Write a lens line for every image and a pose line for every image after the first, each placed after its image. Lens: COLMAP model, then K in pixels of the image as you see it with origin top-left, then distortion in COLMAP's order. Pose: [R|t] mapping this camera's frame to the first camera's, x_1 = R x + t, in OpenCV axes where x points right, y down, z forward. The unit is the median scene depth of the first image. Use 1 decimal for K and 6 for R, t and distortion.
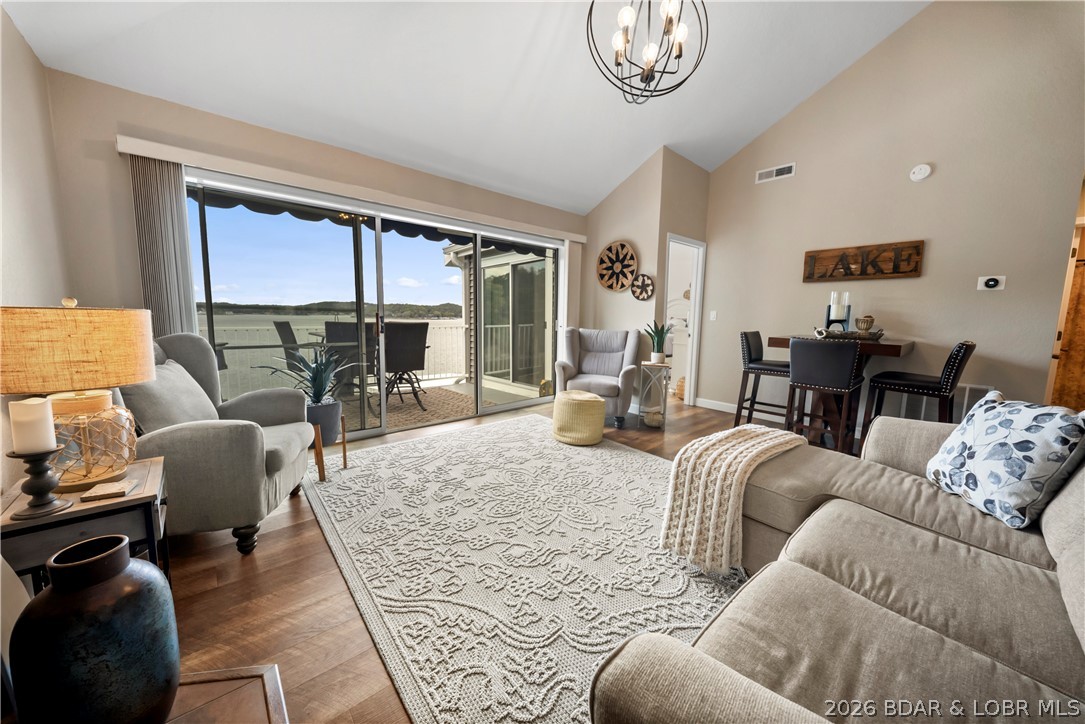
lens RADIAL K [[383.3, 0, 538.0], [0, 383.3, 360.3], [0, 0, 1]] dist [0.002254, -0.004873]
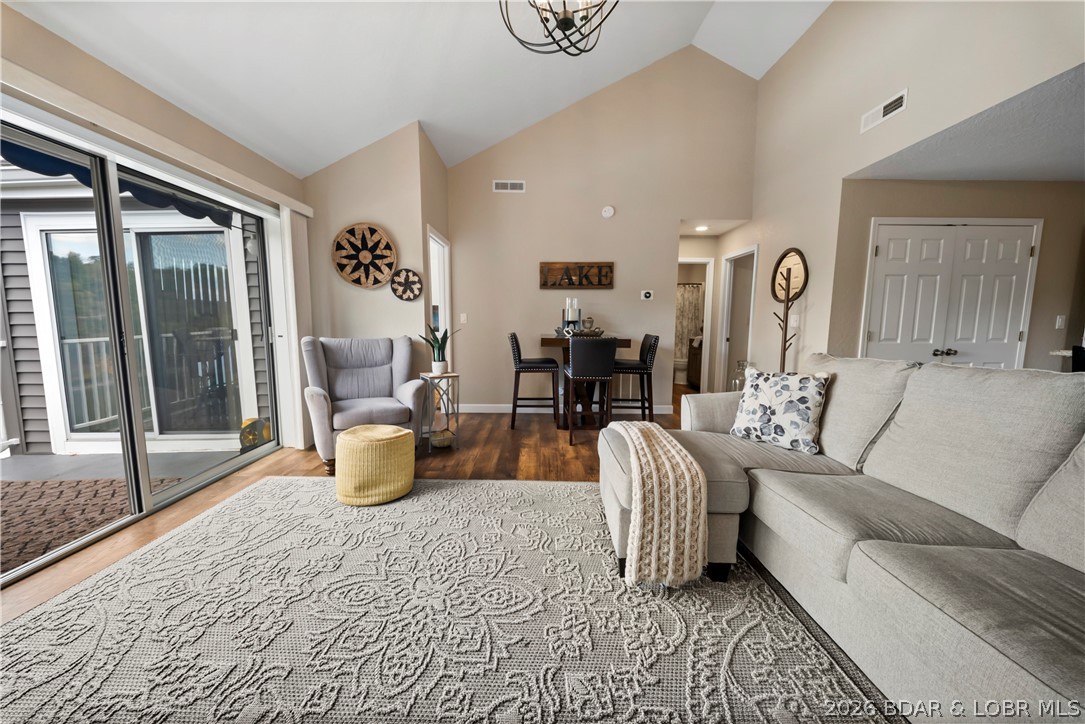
lens RADIAL K [[383.3, 0, 544.7], [0, 383.3, 361.0], [0, 0, 1]] dist [0.002254, -0.004873]
pose [[0.639889, -0.093514, 0.762756, -0.213235], [0.095838, 0.994530, 0.041529, -0.037513], [-0.762468, 0.046526, 0.645351, 0.282567]]
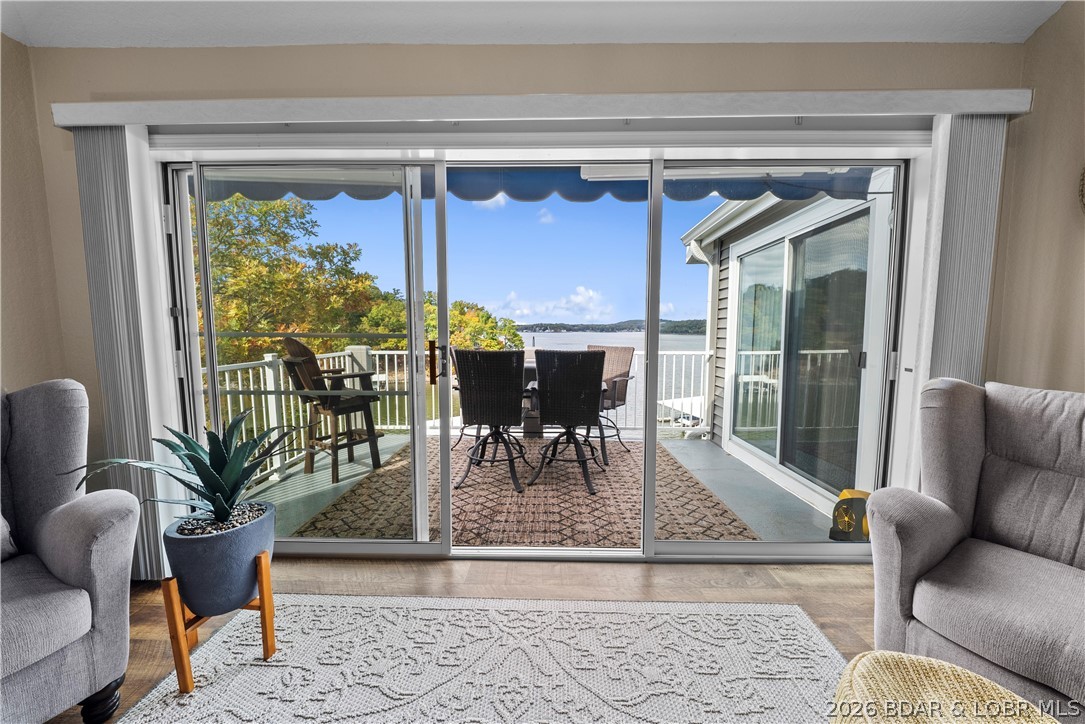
lens RADIAL K [[383.3, 0, 544.5], [0, 383.3, 361.7], [0, 0, 1]] dist [0.002254, -0.004873]
pose [[0.746732, 0.043496, -0.663702, 0.055144], [-0.067670, 0.997650, -0.010755, -0.090709], [0.661674, 0.052944, 0.747920, 0.655690]]
